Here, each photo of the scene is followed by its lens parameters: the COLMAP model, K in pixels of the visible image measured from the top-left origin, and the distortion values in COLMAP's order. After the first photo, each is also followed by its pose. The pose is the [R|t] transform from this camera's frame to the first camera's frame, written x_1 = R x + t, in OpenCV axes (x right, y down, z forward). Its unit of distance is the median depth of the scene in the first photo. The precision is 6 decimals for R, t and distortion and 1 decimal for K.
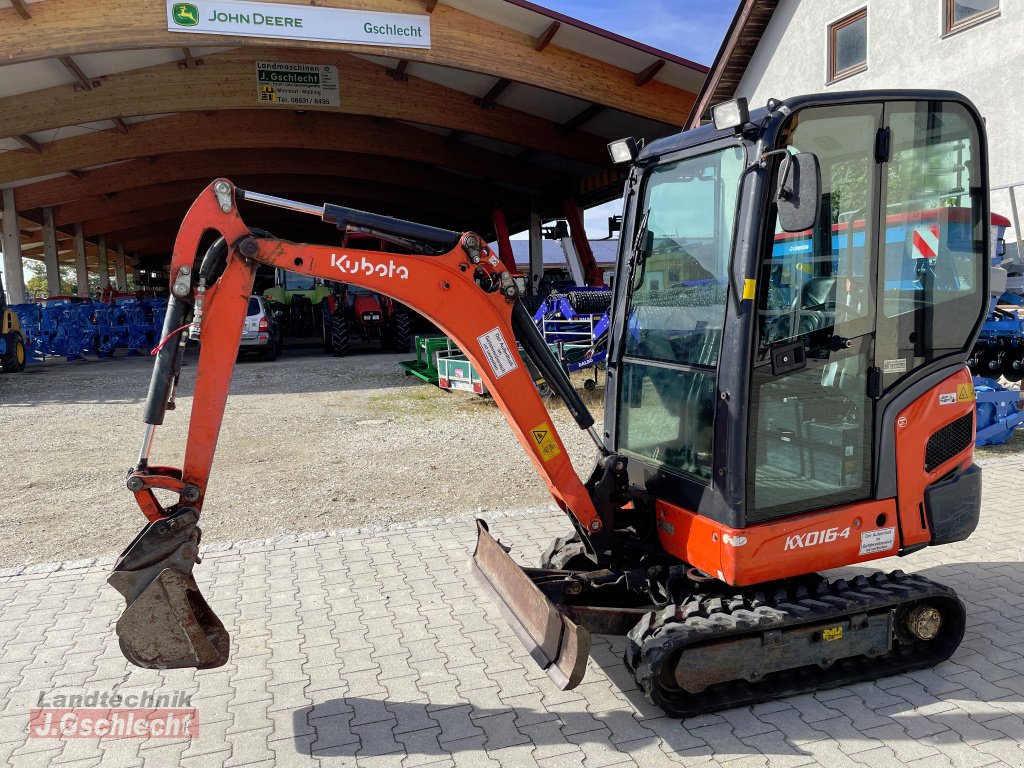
lens RADIAL K [[760.7, 0, 515.5], [0, 760.7, 384.1], [0, 0, 1]] dist [0.085856, -0.111182]
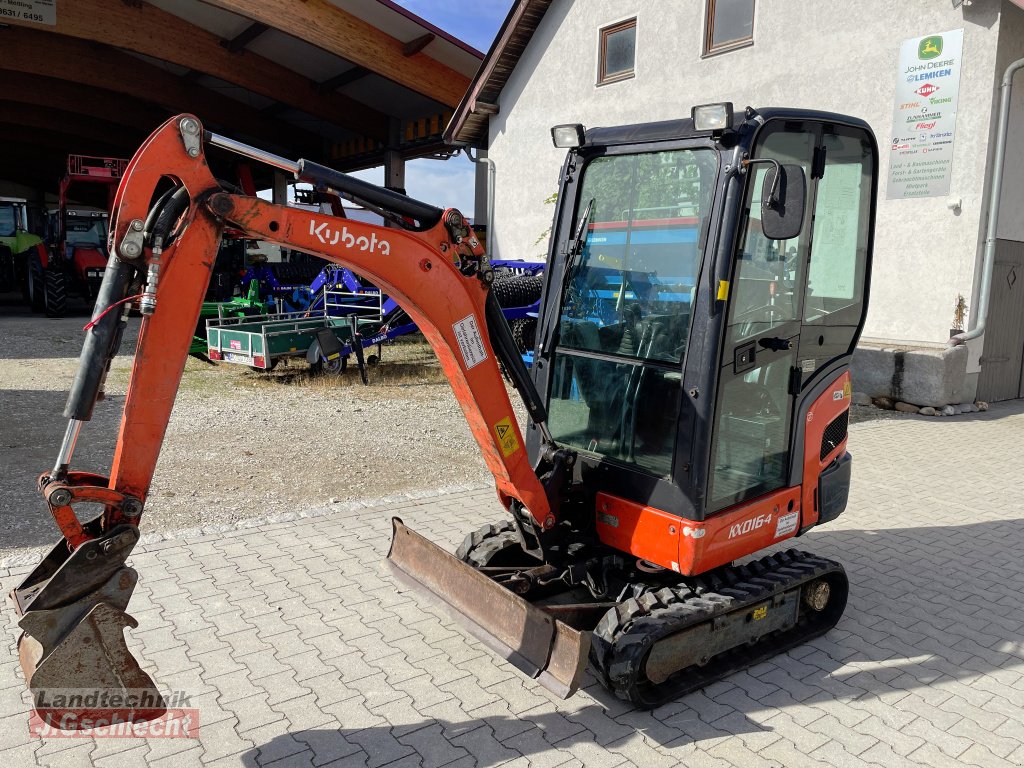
lens RADIAL K [[761.4, 0, 505.4], [0, 761.4, 380.4], [0, 0, 1]] dist [0.082398, -0.108855]
pose [[0.944057, 0.018123, 0.329283, -0.194405], [-0.028255, 0.999262, 0.026008, -0.013207], [-0.328569, -0.033857, 0.943873, 0.076082]]
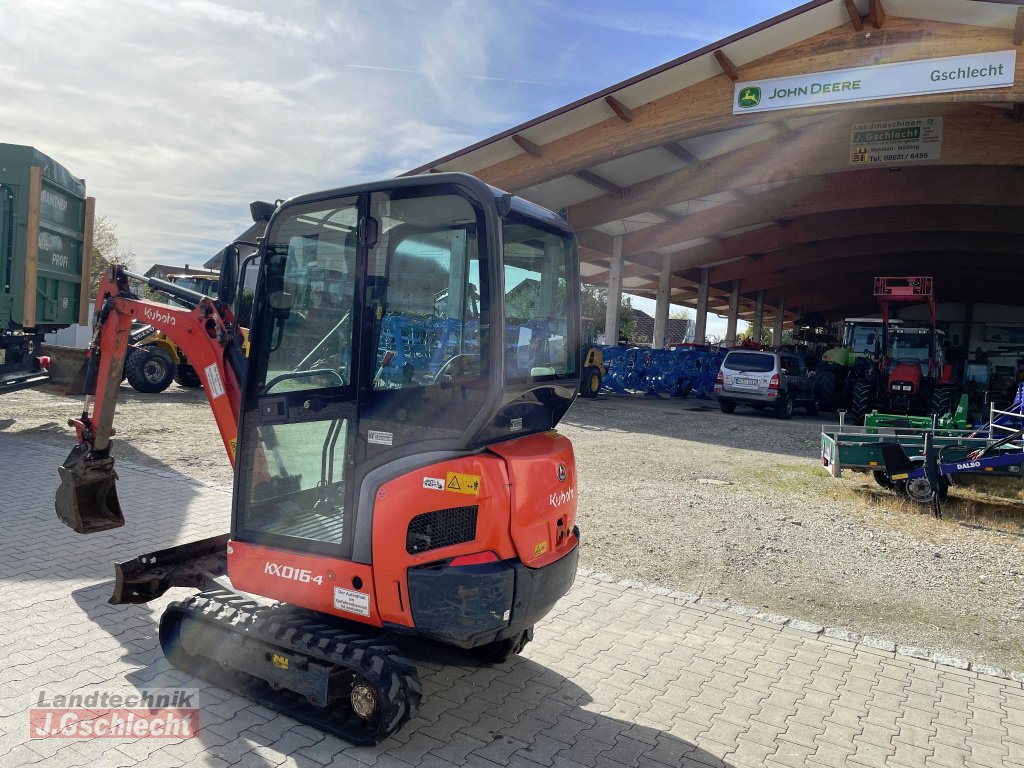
lens RADIAL K [[760.7, 0, 515.5], [0, 760.7, 384.1], [0, 0, 1]] dist [0.085856, -0.111182]
pose [[0.657790, 0.112746, -0.744715, 0.966903], [-0.166839, 0.985982, 0.001907, -0.089572], [0.734491, 0.122993, 0.667380, 0.309782]]
